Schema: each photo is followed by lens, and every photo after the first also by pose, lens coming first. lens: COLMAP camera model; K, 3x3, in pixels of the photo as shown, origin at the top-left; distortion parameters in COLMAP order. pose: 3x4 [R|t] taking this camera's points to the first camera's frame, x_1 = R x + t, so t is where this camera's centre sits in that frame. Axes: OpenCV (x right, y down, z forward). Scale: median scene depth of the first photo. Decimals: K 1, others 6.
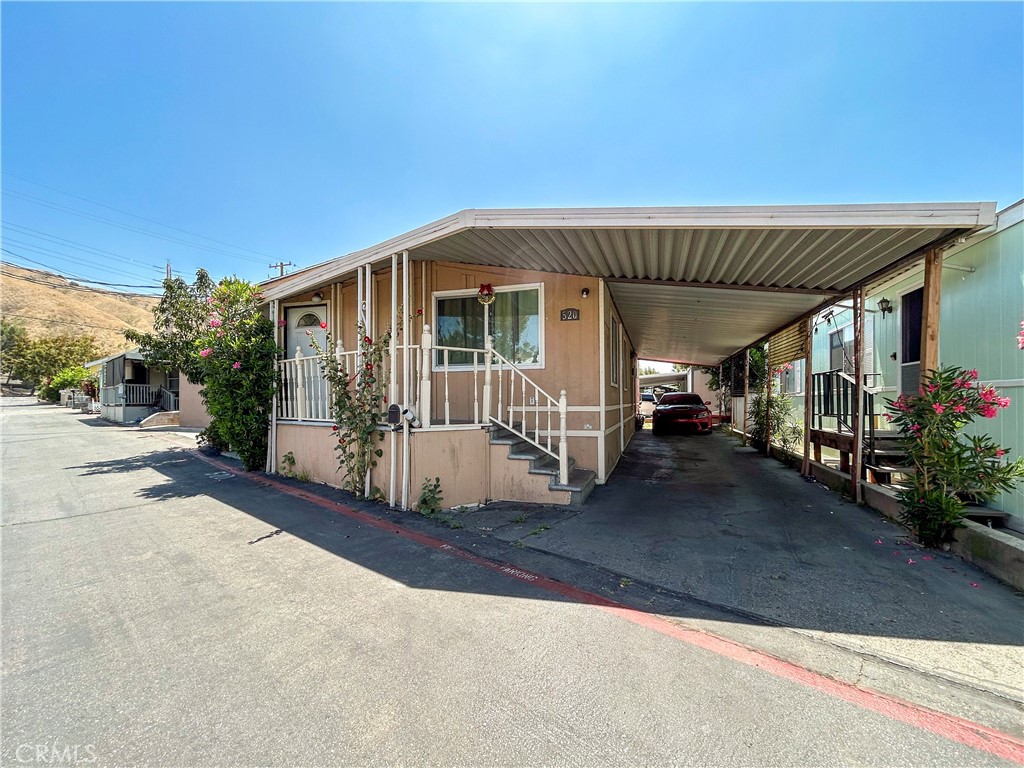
lens RADIAL K [[412.7, 0, 551.1], [0, 412.7, 398.1], [0, 0, 1]] dist [-0.001406, 0.000017]
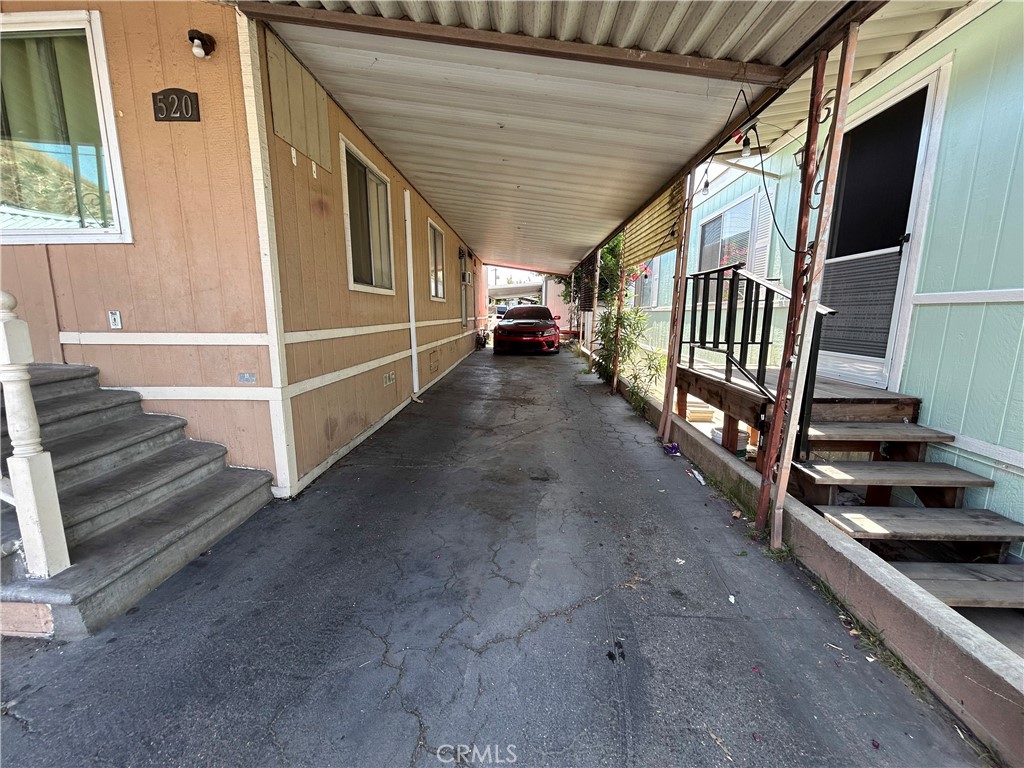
lens RADIAL K [[412.6, 0, 508.9], [0, 412.6, 382.6], [0, 0, 1]] dist [-0.000735, 0.000073]
pose [[0.976049, -0.029856, 0.215494, 0.183111], [-0.008036, 0.984914, 0.172856, -0.005080], [-0.217404, -0.170447, 0.961084, 0.334146]]
